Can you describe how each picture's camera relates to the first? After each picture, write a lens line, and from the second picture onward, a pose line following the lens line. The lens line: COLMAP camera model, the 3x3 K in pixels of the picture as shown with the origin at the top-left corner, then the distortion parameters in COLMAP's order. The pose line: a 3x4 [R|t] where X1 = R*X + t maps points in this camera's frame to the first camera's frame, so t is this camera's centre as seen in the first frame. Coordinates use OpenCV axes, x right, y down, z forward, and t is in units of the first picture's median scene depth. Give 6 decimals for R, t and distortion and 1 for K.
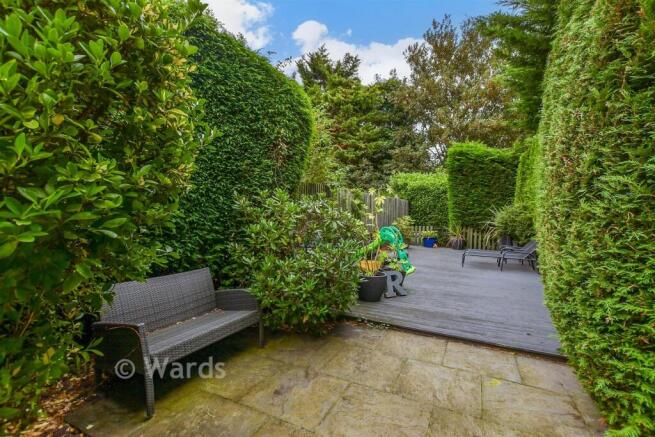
lens RADIAL K [[293.2, 0, 335.3], [0, 293.2, 216.6], [0, 0, 1]] dist [-0.000581, -0.000234]
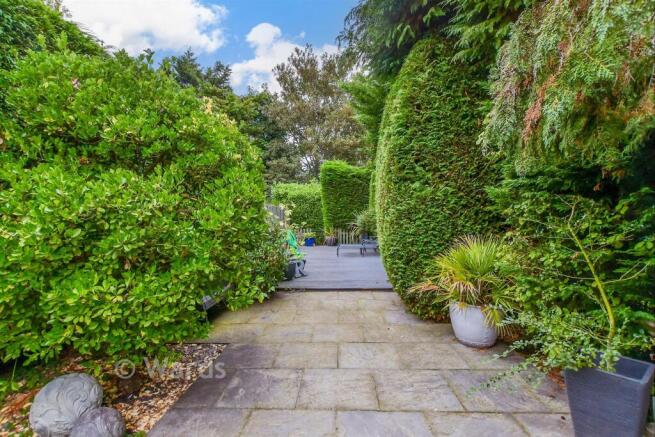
lens RADIAL K [[303.5, 0, 327.5], [0, 303.5, 218.5], [0, 0, 1]] dist [-0.001185, 0.000012]
pose [[0.917264, -0.045021, 0.395728, -0.067475], [0.049826, 0.998756, -0.001866, -0.002567], [-0.395151, 0.021429, 0.918366, -0.117427]]
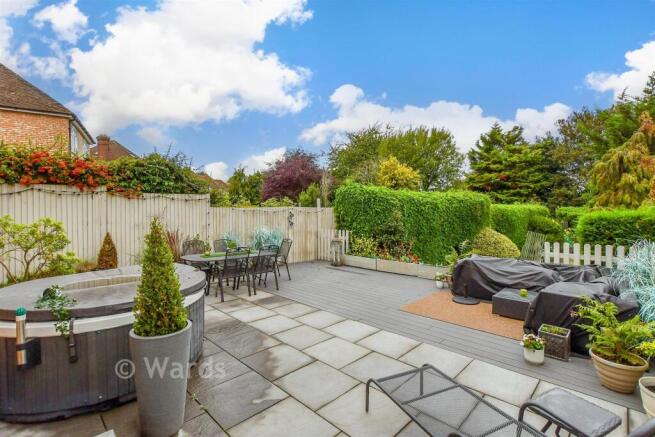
lens RADIAL K [[302.9, 0, 326.8], [0, 302.9, 210.4], [0, 0, 1]] dist [-0.010998, -0.000314]
pose [[0.921579, -0.031550, -0.386906, -0.396276], [0.025043, 0.999448, -0.021848, -0.103909], [0.387381, 0.010445, 0.921860, -1.289636]]
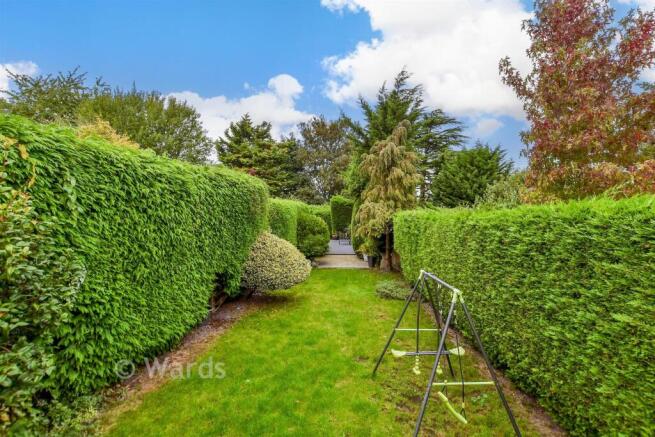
lens RADIAL K [[293.2, 0, 335.3], [0, 293.2, 216.6], [0, 0, 1]] dist [-0.000581, -0.000234]
pose [[0.900804, -0.037393, 0.432613, -0.428024], [0.028630, 0.999232, 0.026754, -0.099402], [-0.433281, -0.011714, 0.901183, -0.812693]]
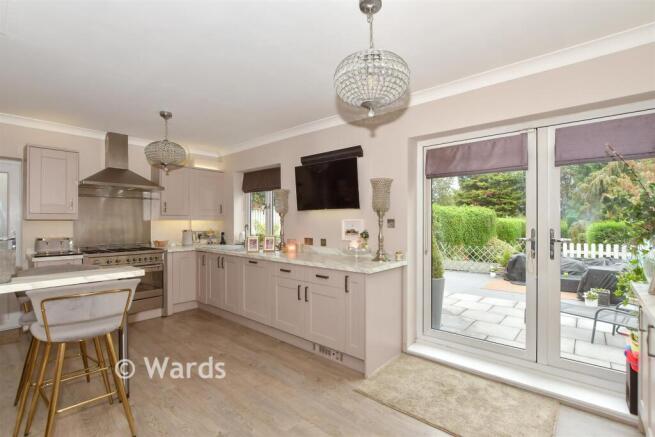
lens RADIAL K [[303.5, 0, 327.5], [0, 303.5, 218.5], [0, 0, 1]] dist [-0.001185, 0.000012]
pose [[0.949538, -0.029897, -0.312223, -0.534467], [0.019162, 0.999117, -0.037395, -0.097467], [0.313065, 0.029525, 0.949273, -1.489604]]
